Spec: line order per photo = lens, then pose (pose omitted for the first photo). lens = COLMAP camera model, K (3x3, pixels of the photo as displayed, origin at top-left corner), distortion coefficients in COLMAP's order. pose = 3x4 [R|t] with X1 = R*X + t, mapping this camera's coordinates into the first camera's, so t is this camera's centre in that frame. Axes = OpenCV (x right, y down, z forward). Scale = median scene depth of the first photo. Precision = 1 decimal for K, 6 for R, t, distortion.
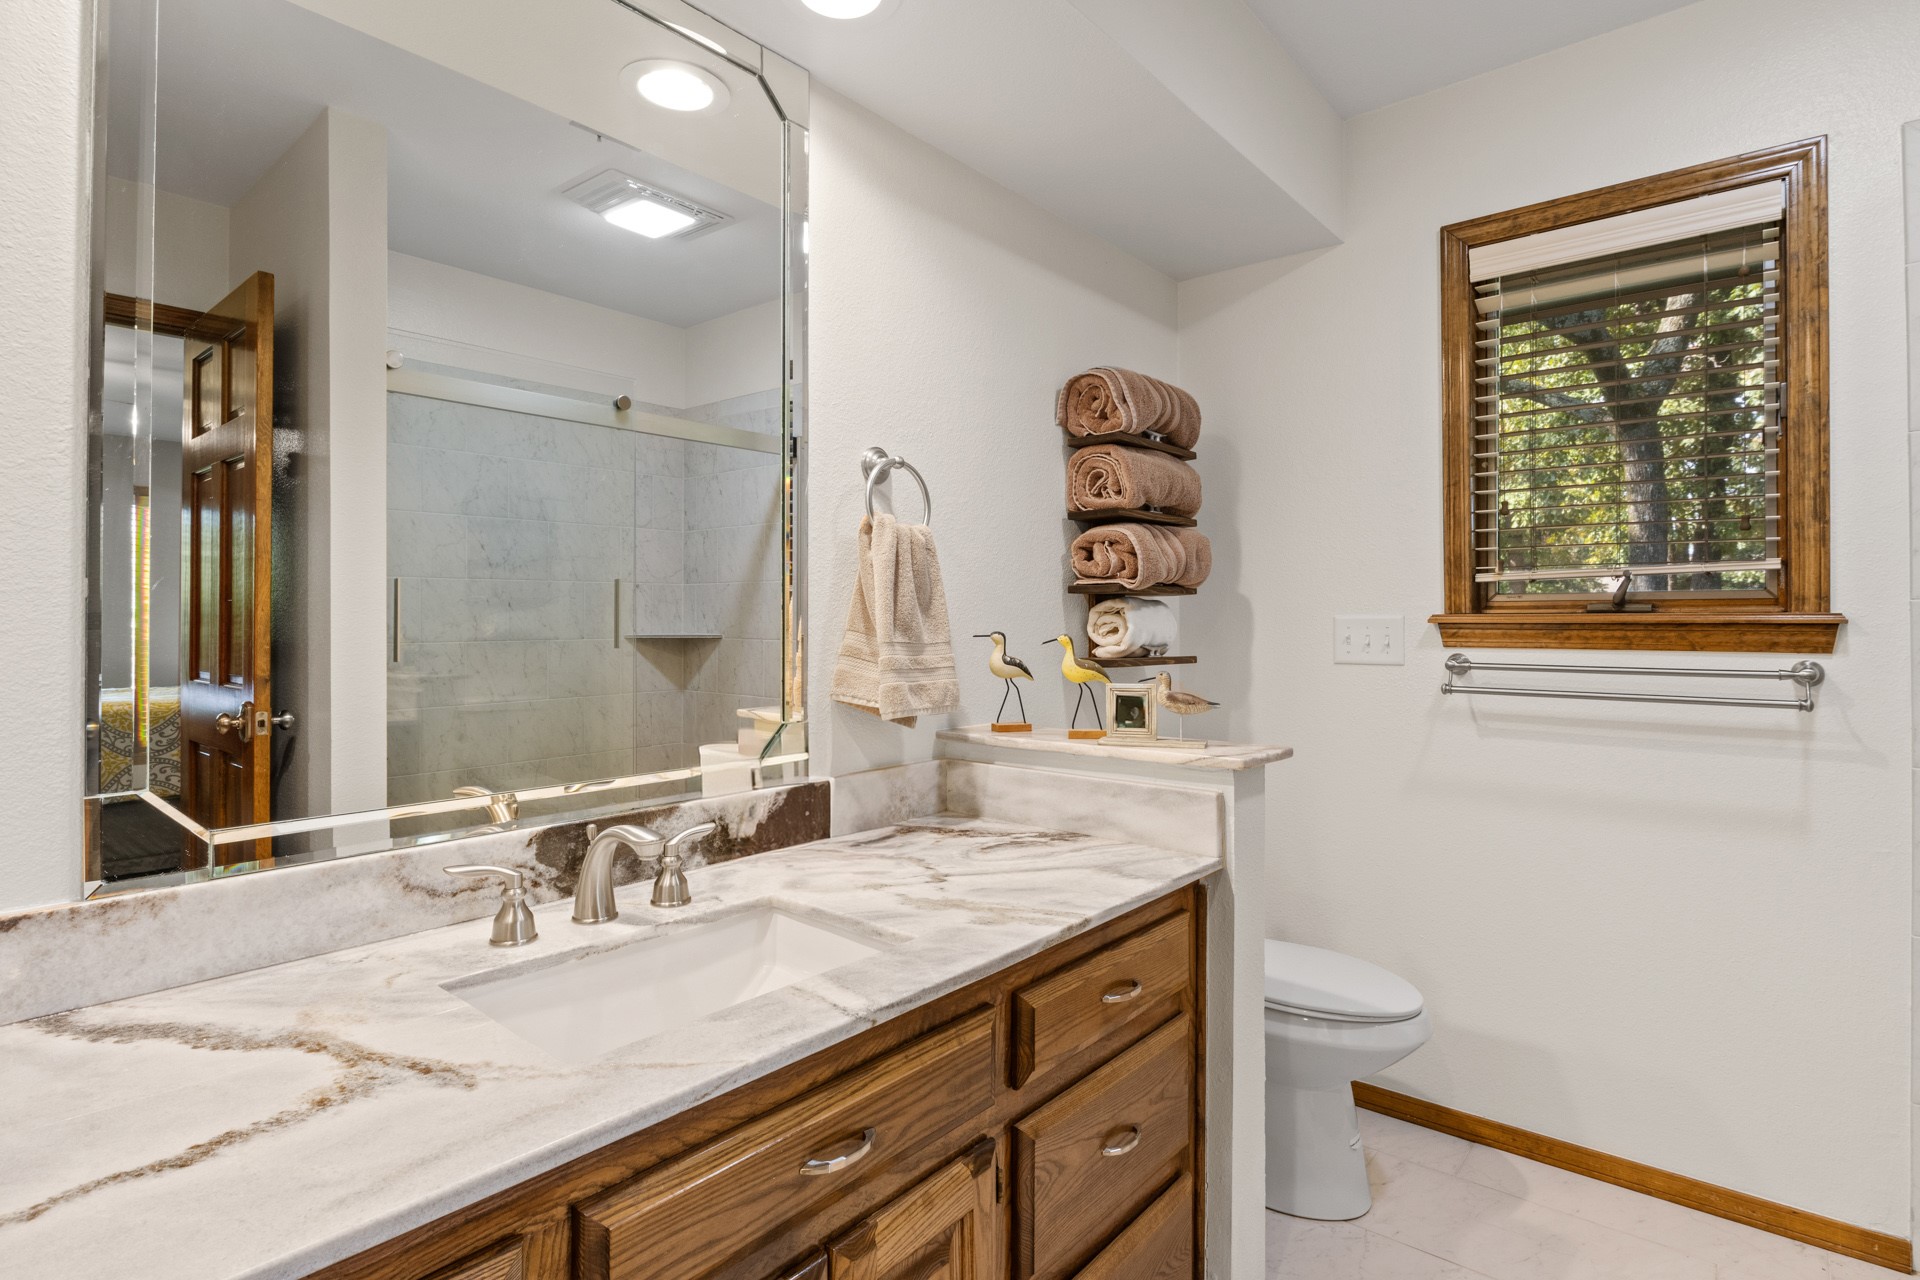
lens RADIAL K [[958.0, 0, 961.9], [0, 958.0, 624.1], [0, 0, 1]] dist [-0.005712, -0.001283]
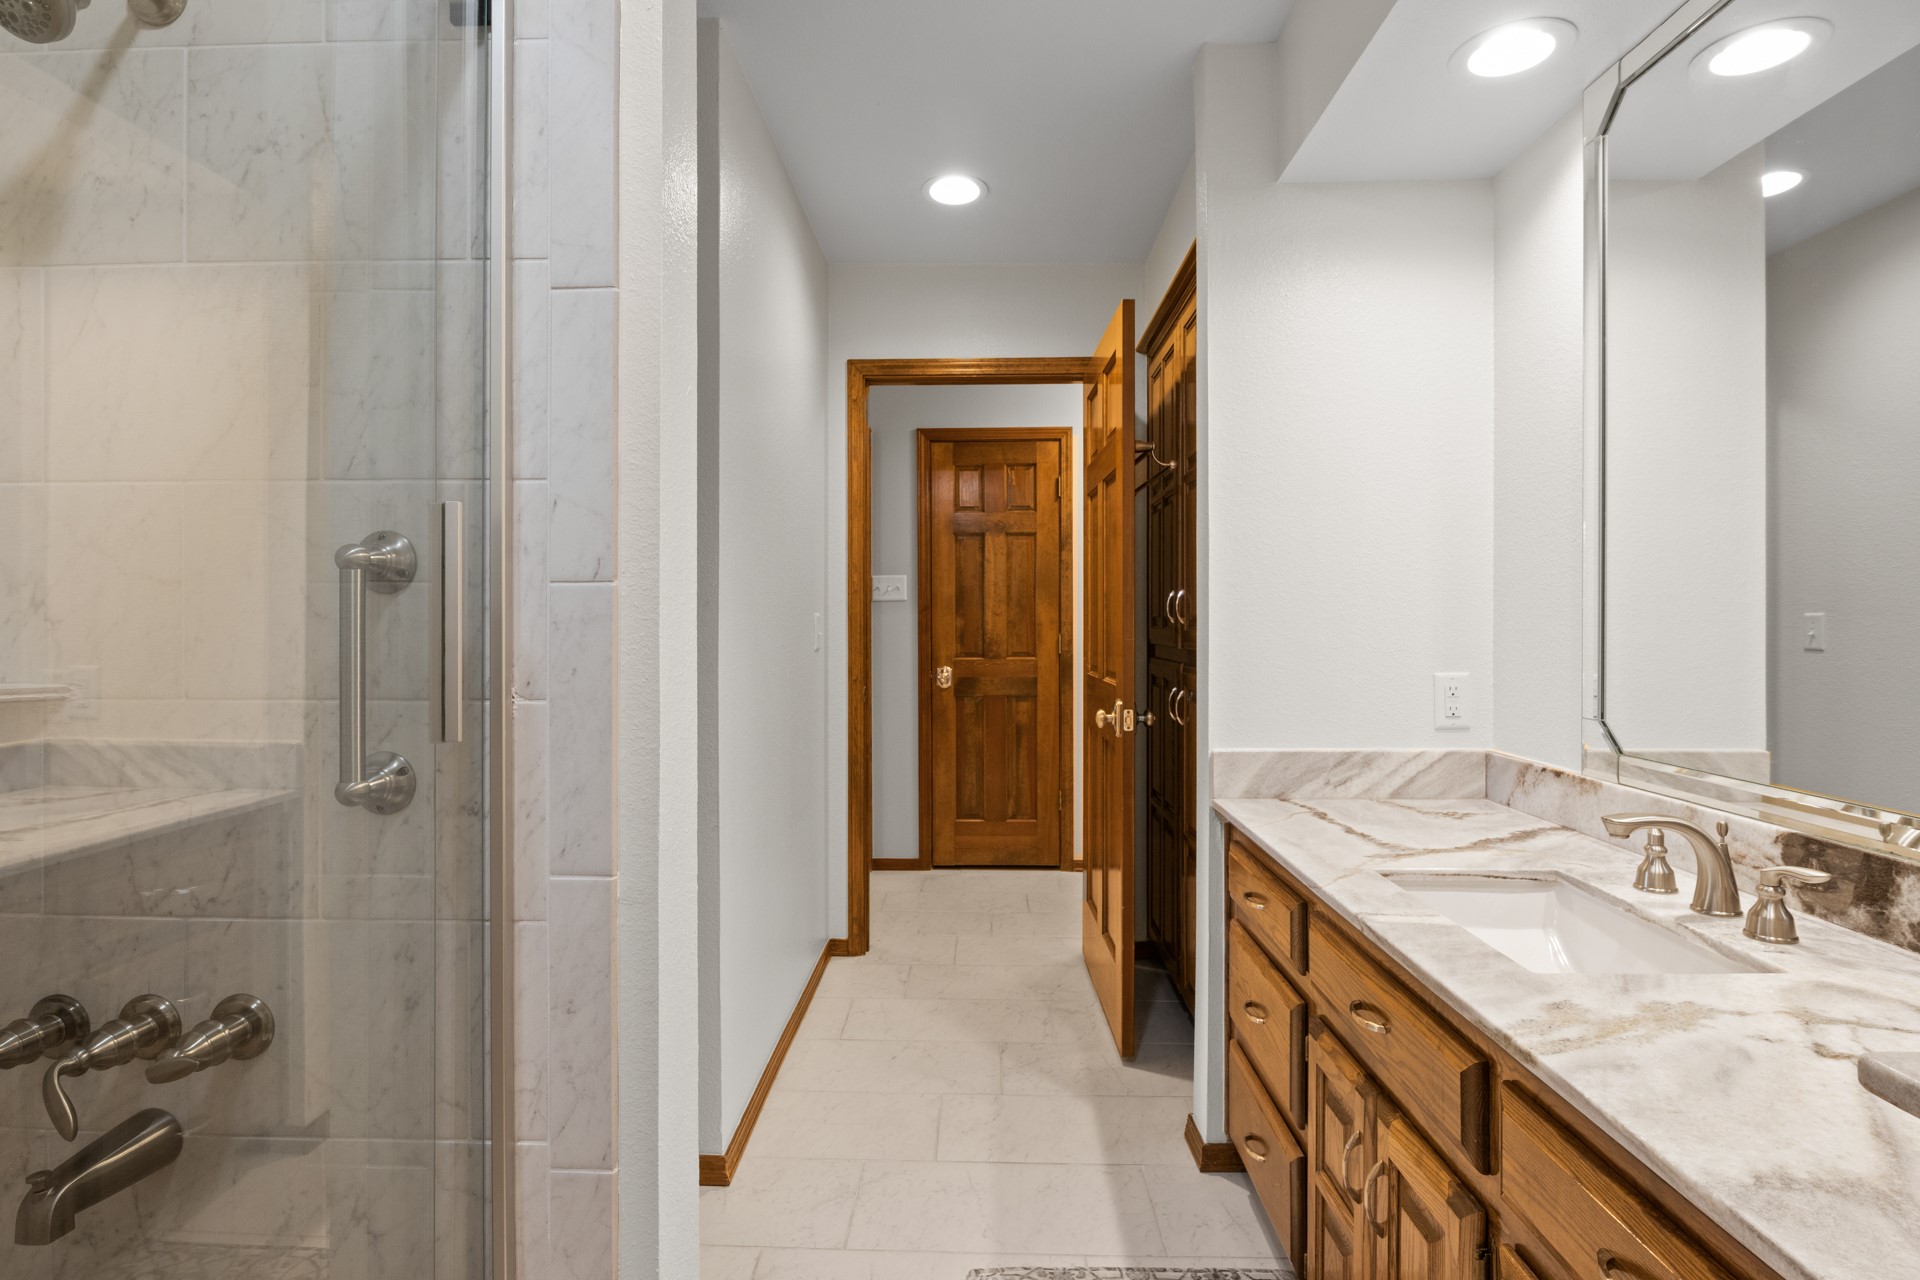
lens RADIAL K [[958.0, 0, 959.1], [0, 958.0, 629.8], [0, 0, 1]] dist [-0.005712, -0.001283]
pose [[-0.779604, 0.001614, -0.626270, 0.865649], [-0.007622, 0.999898, 0.012065, 0.001397], [0.626226, 0.014179, -0.779513, 1.262333]]
